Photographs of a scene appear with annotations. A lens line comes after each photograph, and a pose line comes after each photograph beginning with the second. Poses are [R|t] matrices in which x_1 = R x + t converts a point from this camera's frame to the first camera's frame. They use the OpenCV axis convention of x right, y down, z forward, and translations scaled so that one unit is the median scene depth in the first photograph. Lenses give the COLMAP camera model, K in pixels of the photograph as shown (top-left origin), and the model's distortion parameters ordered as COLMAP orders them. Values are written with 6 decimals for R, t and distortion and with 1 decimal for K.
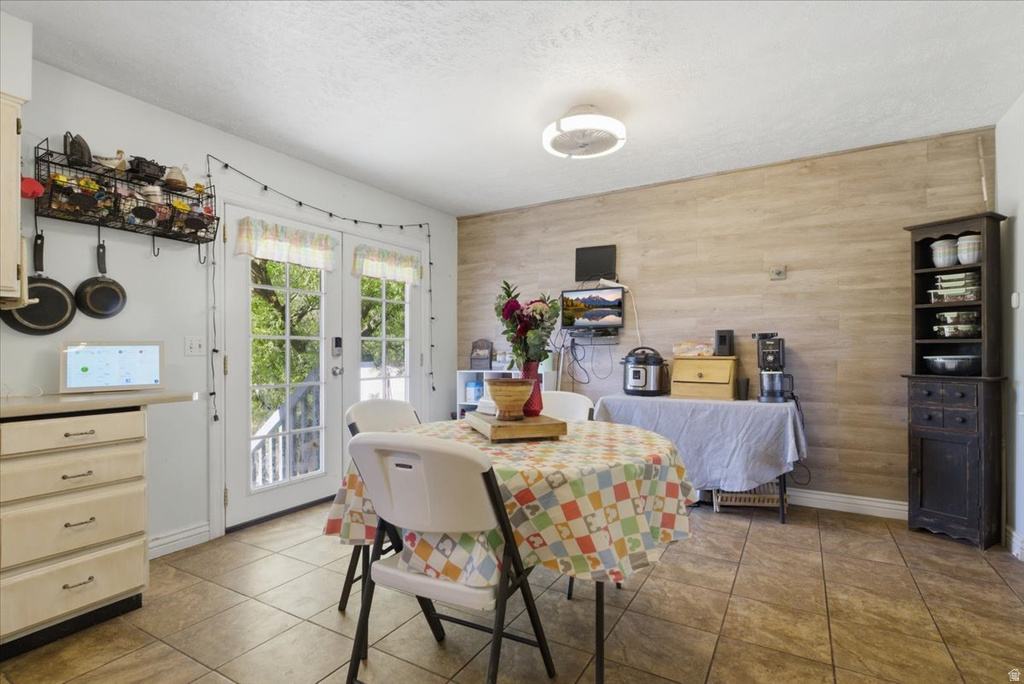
lens RADIAL K [[495.7, 0, 503.1], [0, 495.7, 348.1], [0, 0, 1]] dist [-0.001357, 0.000035]
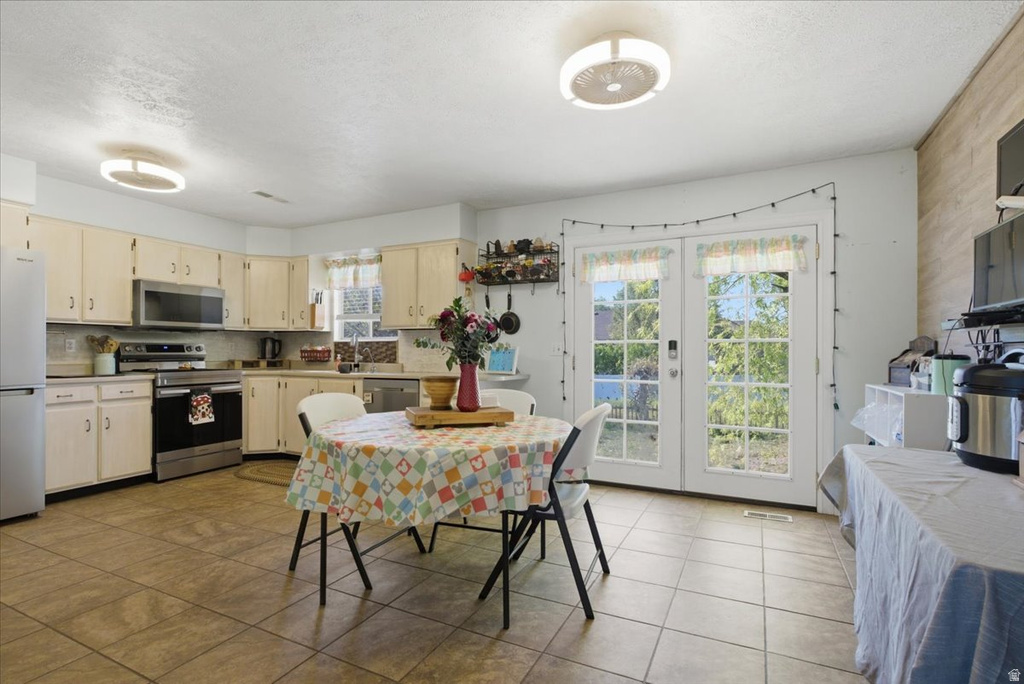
lens RADIAL K [[495.7, 0, 518.1], [0, 495.7, 349.6], [0, 0, 1]] dist [-0.001357, 0.000035]
pose [[0.077649, 0.000179, -0.996981, 1.093829], [0.000013, 1.000000, 0.000181, -0.003752], [0.996981, -0.000027, 0.077649, 0.948066]]
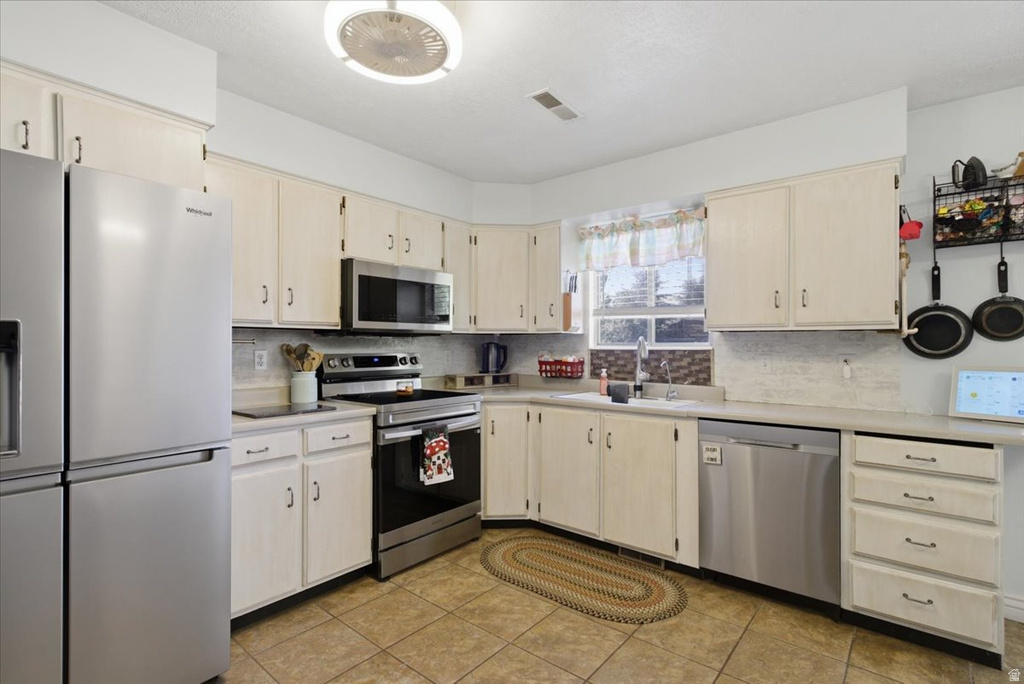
lens RADIAL K [[495.7, 0, 518.6], [0, 495.7, 343.4], [0, 0, 1]] dist [-0.001357, 0.000035]
pose [[-0.150389, -0.001592, -0.988626, 0.258590], [-0.000047, 0.999999, -0.001603, -0.057567], [0.988627, -0.000194, -0.150388, 0.256453]]
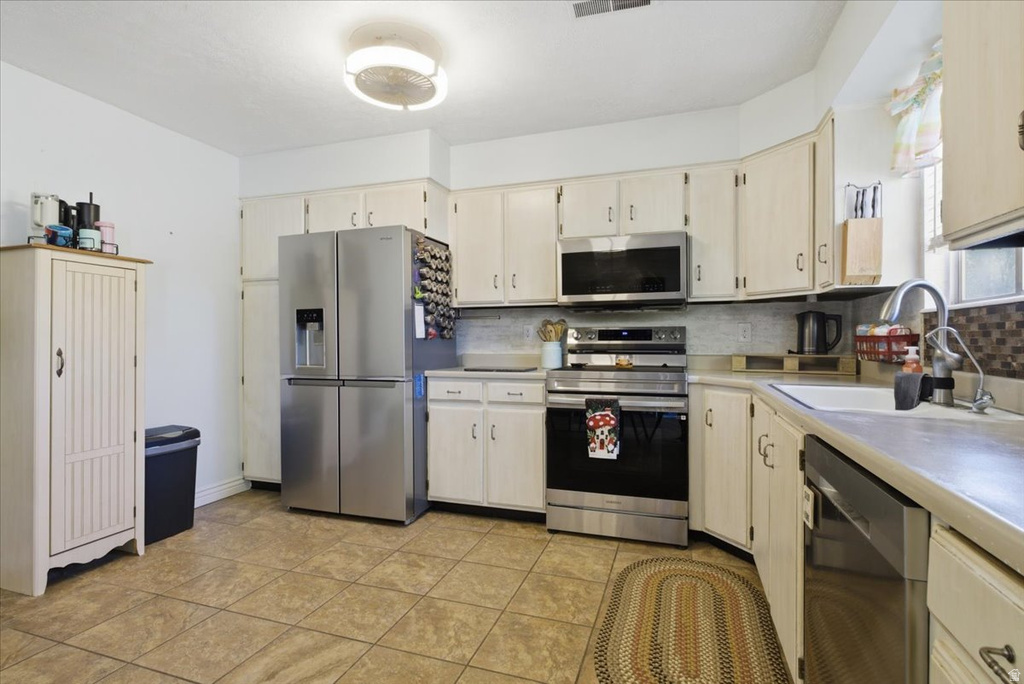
lens RADIAL K [[495.7, 0, 493.9], [0, 495.7, 340.5], [0, 0, 1]] dist [-0.001357, 0.000035]
pose [[-0.982048, 0.006011, -0.188537, -0.451234], [0.005902, 0.999982, 0.001140, 0.003943], [0.188540, 0.000007, -0.982065, 0.969530]]
